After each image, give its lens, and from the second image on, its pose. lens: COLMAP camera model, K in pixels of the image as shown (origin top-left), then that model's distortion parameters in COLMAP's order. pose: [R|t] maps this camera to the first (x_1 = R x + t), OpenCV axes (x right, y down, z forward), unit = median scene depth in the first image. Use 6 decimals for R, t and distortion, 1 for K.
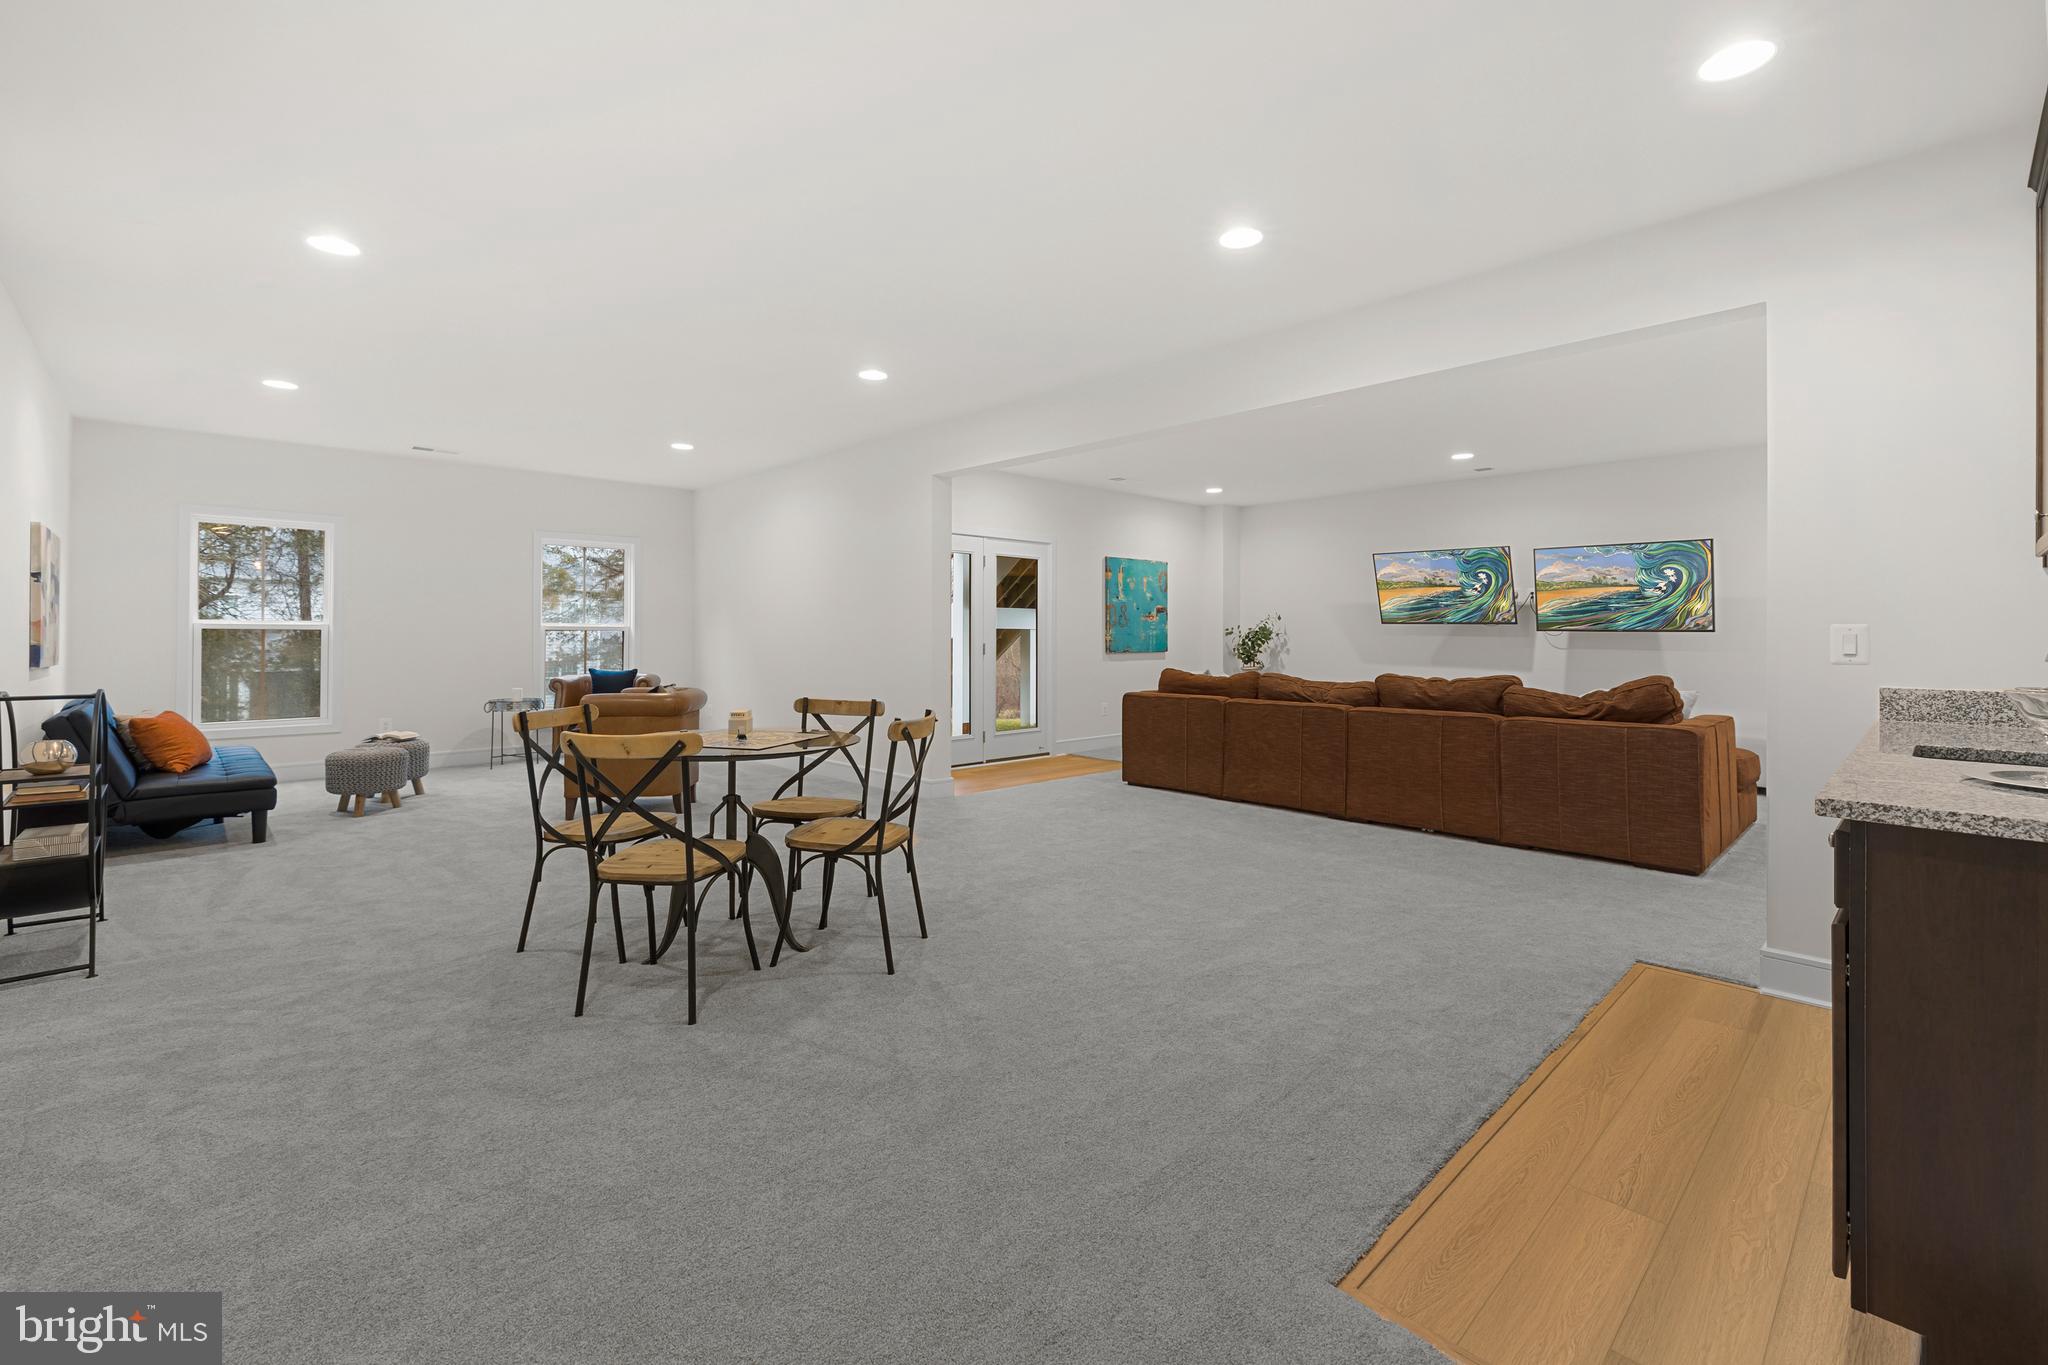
lens RADIAL K [[878.3, 0, 1027.8], [0, 878.3, 652.5], [0, 0, 1]] dist [0.007452, -0.000128]
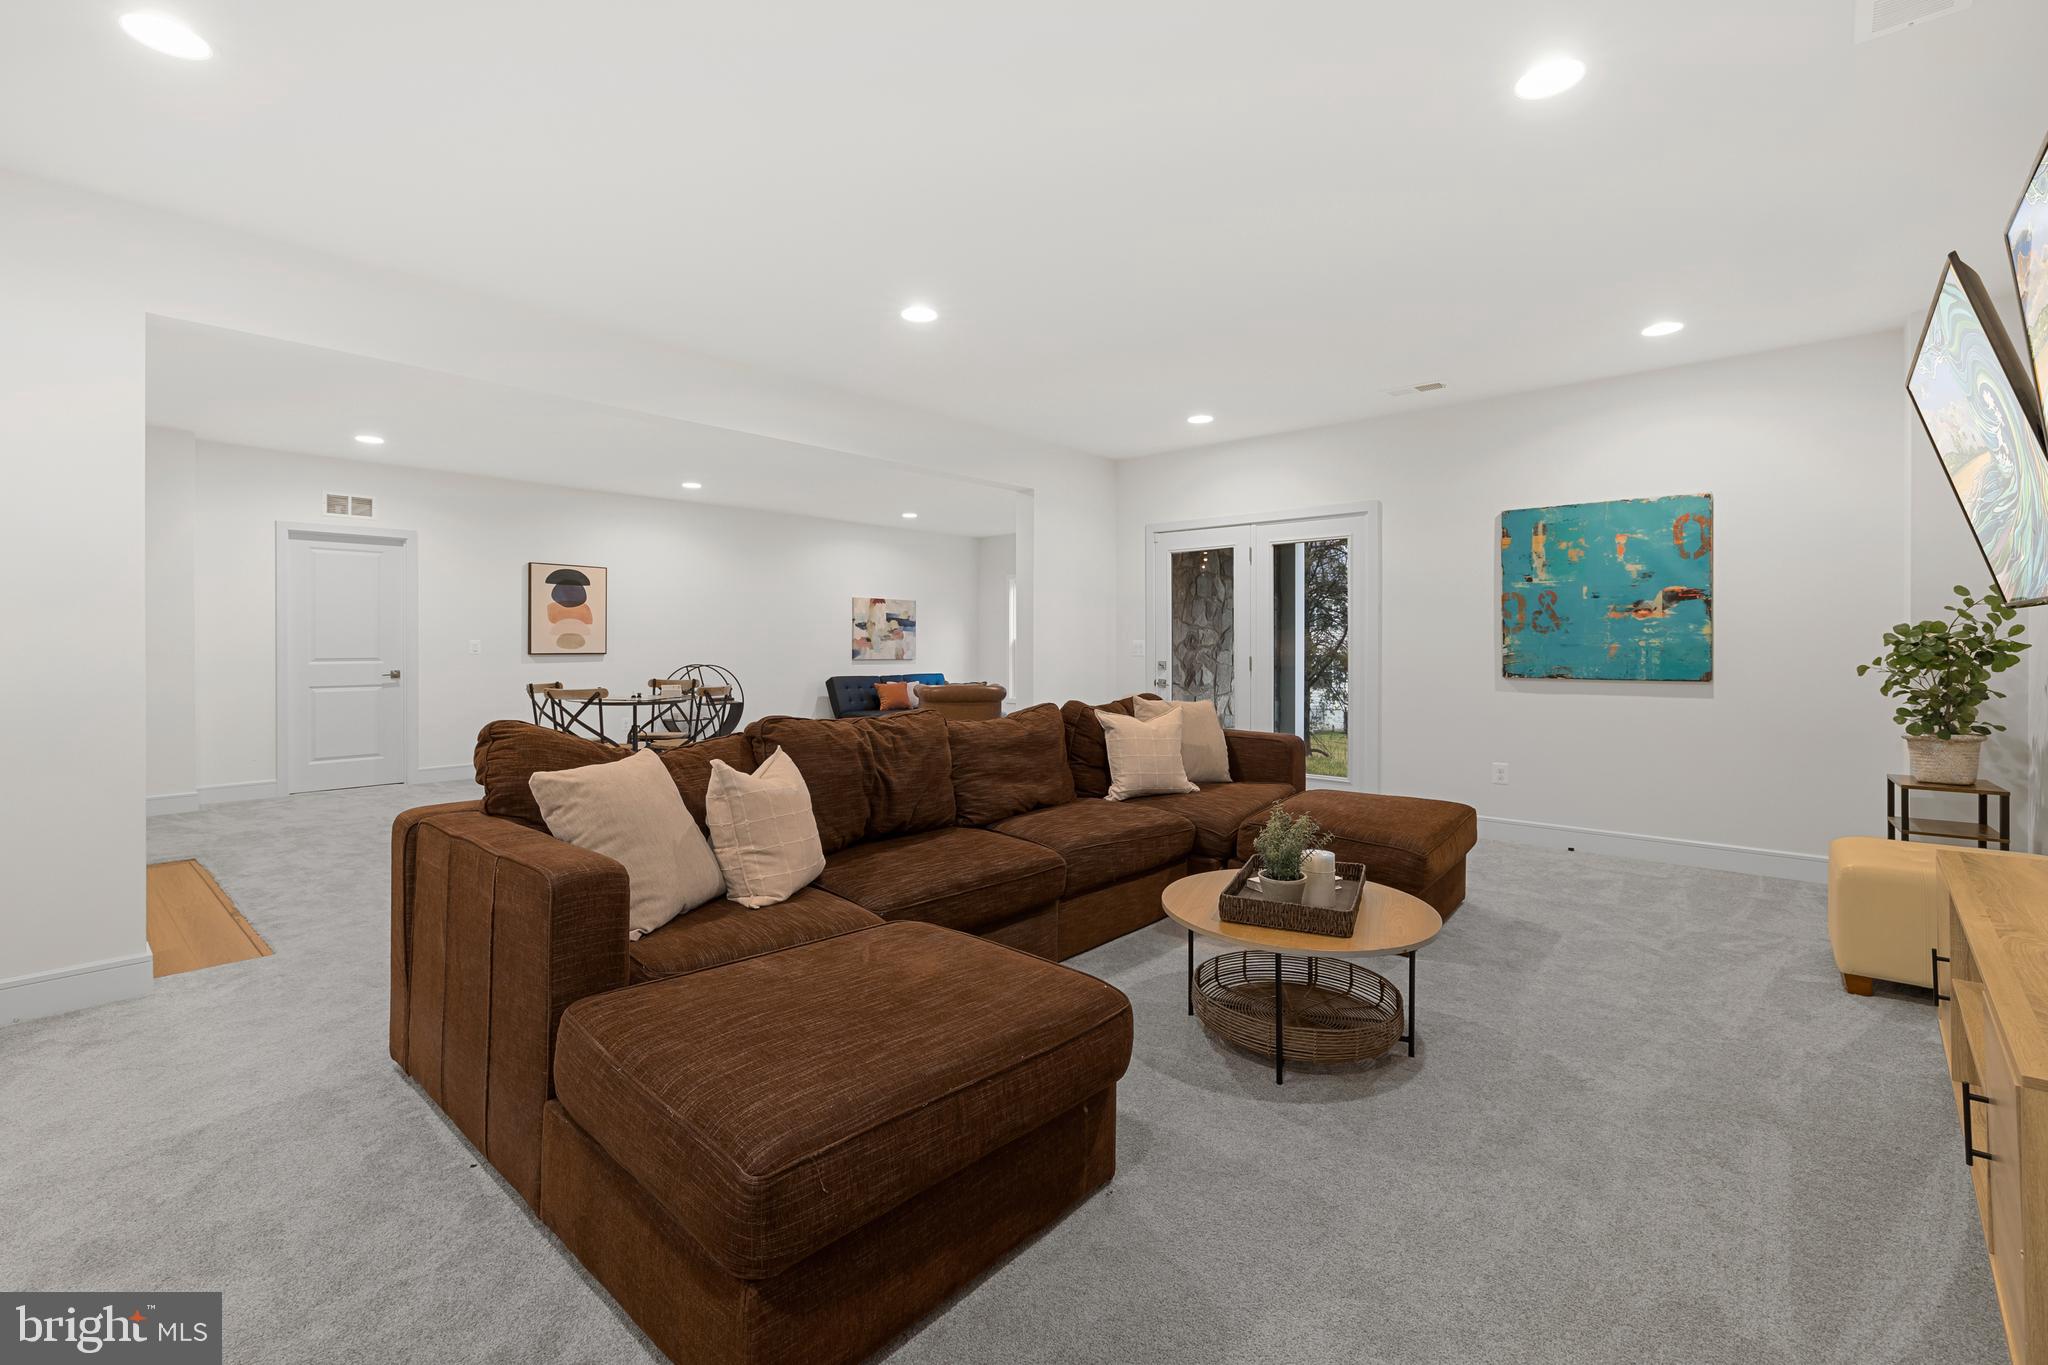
lens RADIAL K [[878.3, 0, 1027.8], [0, 878.3, 652.5], [0, 0, 1]] dist [0.007452, -0.000128]
pose [[0.075679, 0.003017, -0.997128, 0.712169], [-0.025142, 0.999683, 0.001116, -0.009963], [0.996815, 0.024985, 0.075731, 0.712144]]
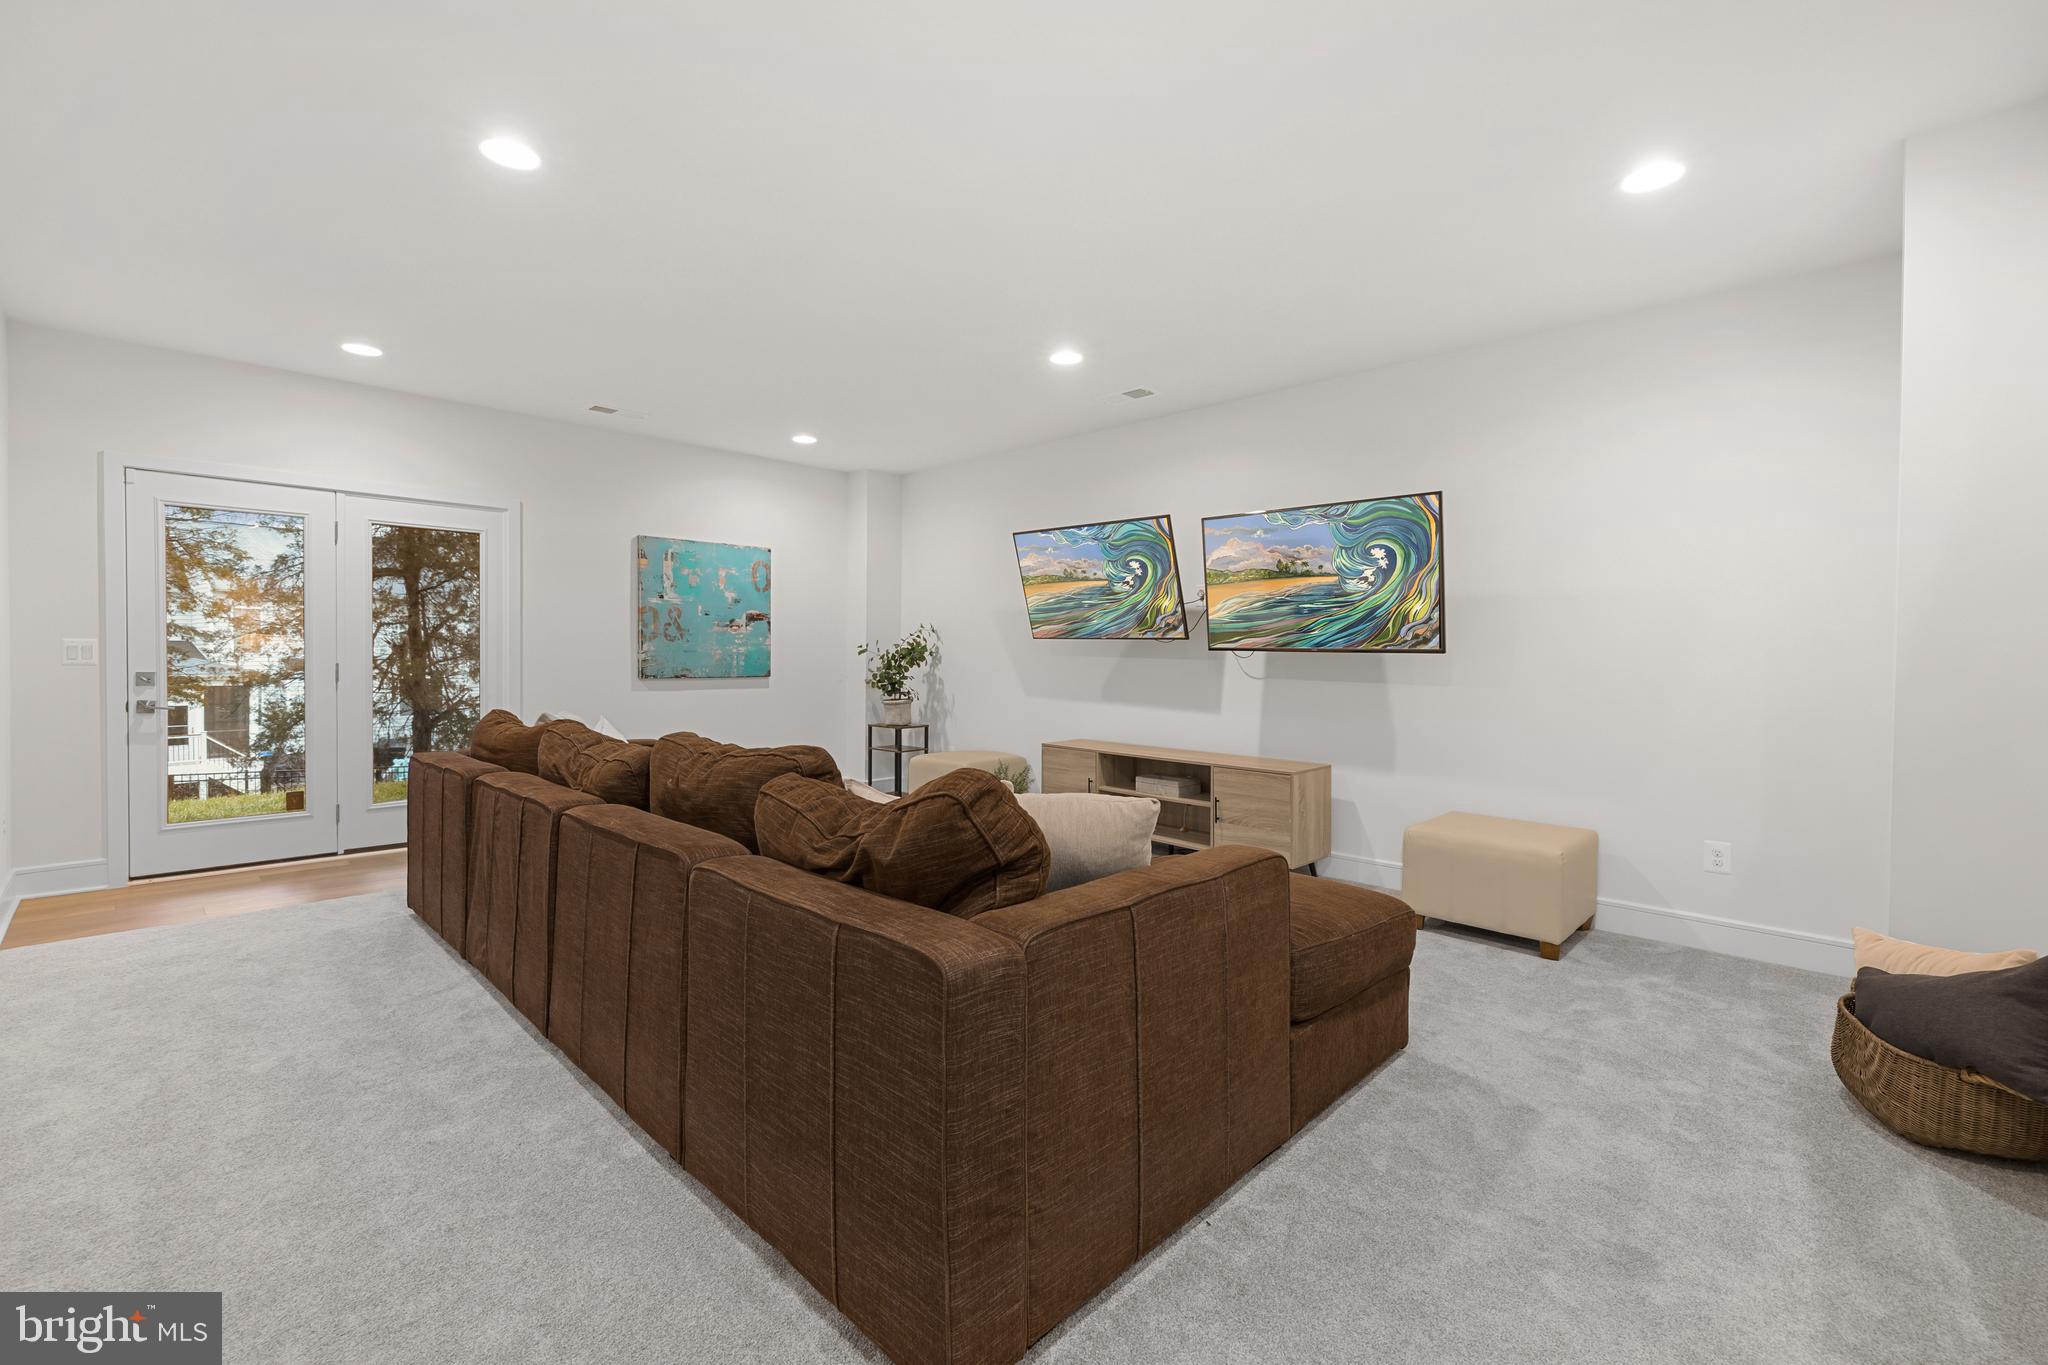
lens RADIAL K [[878.3, 0, 1027.8], [0, 878.3, 652.5], [0, 0, 1]] dist [0.007452, -0.000128]
pose [[0.999131, 0.005311, 0.041336, 0.395798], [-0.004296, 0.999688, -0.024611, -0.005117], [-0.041453, 0.024412, 0.998842, 0.352028]]
